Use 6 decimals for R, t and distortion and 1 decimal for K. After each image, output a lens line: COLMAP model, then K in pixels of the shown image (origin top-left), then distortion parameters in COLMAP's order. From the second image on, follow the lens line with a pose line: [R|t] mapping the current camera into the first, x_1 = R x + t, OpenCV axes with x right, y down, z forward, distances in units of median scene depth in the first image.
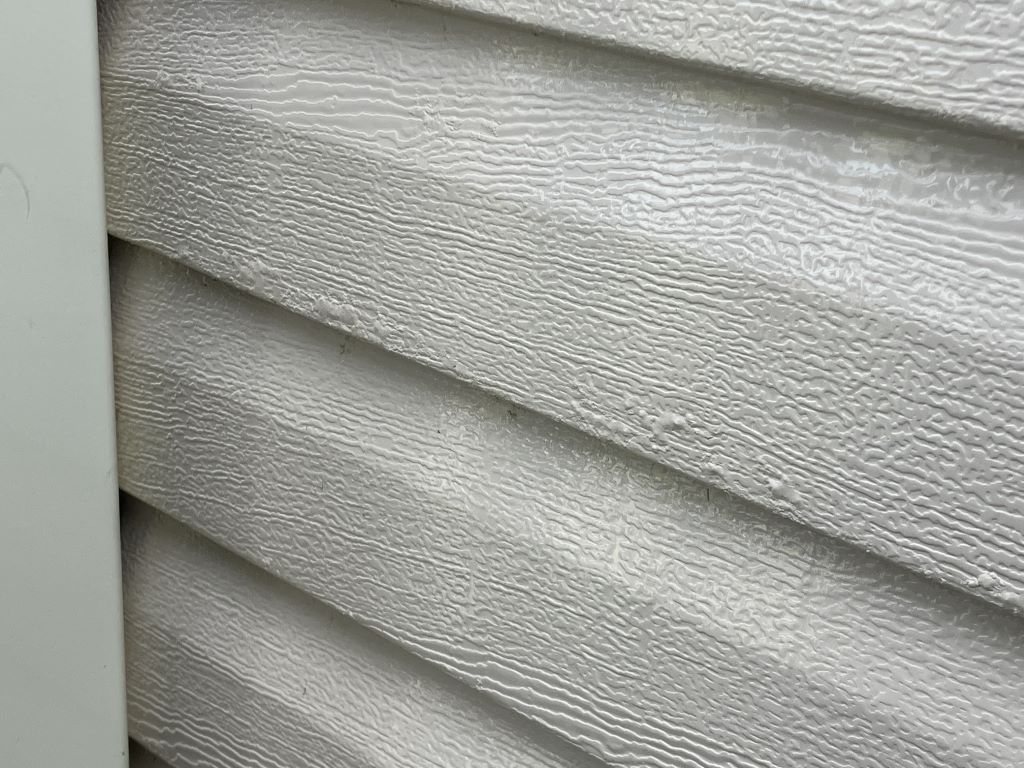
lens RADIAL K [[1745.0, 0, 512.0], [0, 1745.0, 384.0], [0, 0, 1]] dist [0.262242, -1.233213]
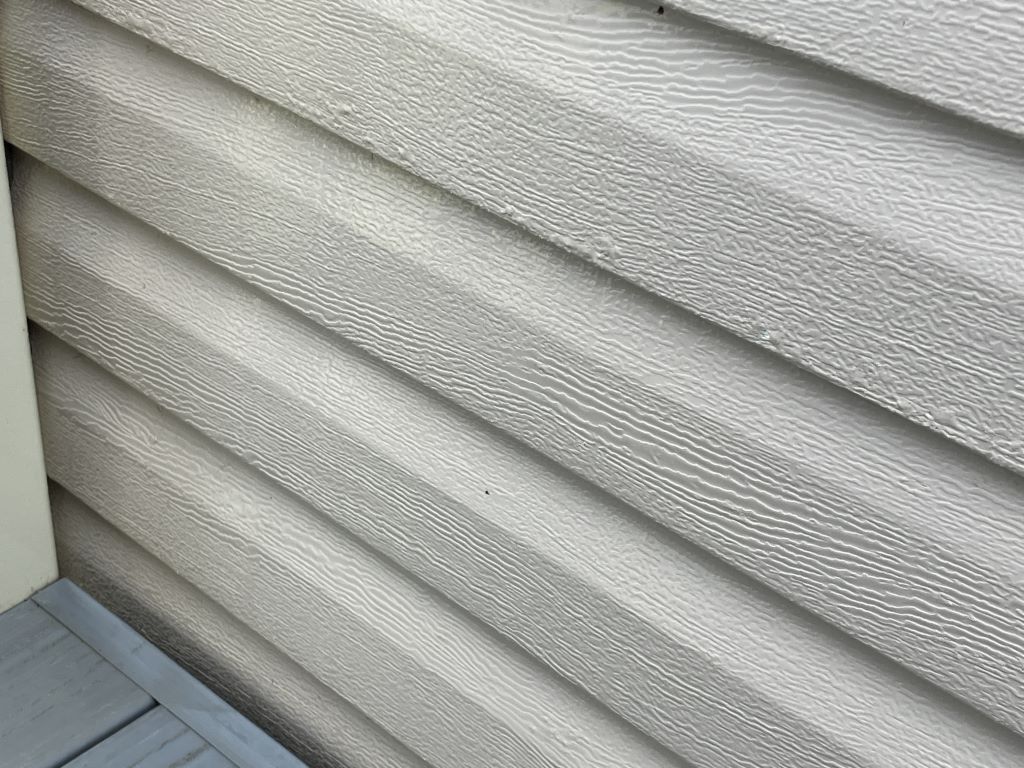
lens RADIAL K [[1745.0, 0, 512.0], [0, 1745.0, 384.0], [0, 0, 1]] dist [0.262242, -1.233213]
pose [[0.999788, -0.010870, 0.017462, 0.217293], [0.006848, 0.976420, 0.215770, -0.078407], [-0.019395, -0.215605, 0.976288, -0.599587]]
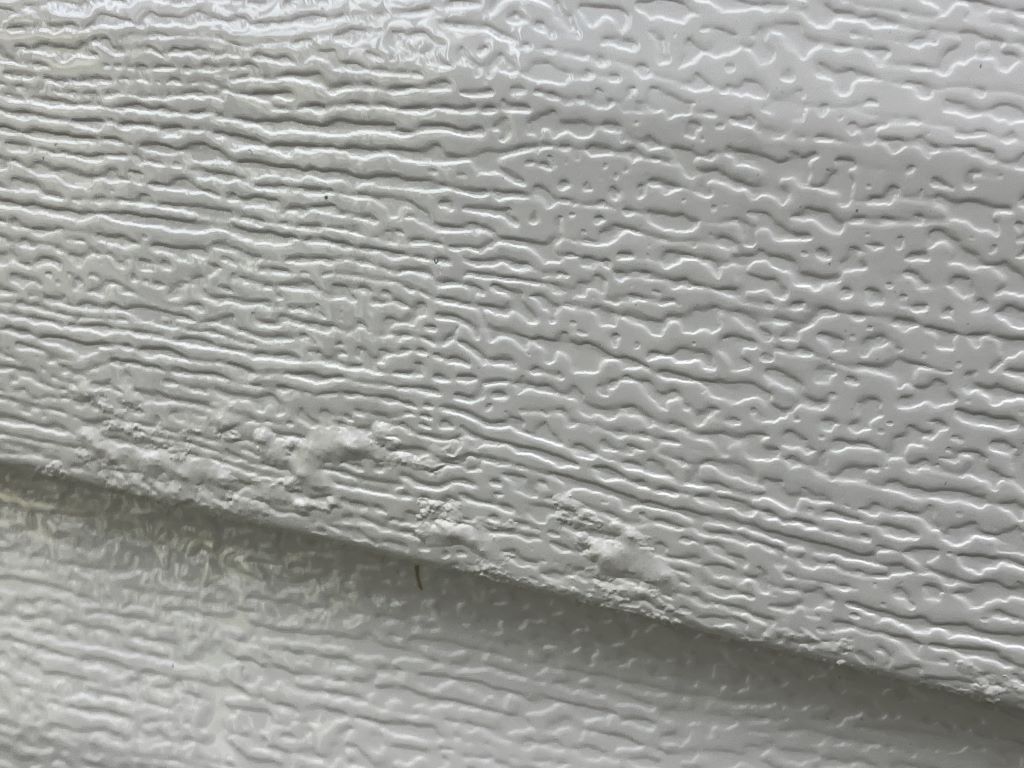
lens RADIAL K [[1745.0, 0, 512.0], [0, 1745.0, 384.0], [0, 0, 1]] dist [0.262242, -1.233213]
pose [[0.909279, -0.164344, 0.382365, -0.040202], [0.139266, 0.985918, 0.092578, -0.030662], [-0.392195, -0.030929, 0.919362, 0.580160]]
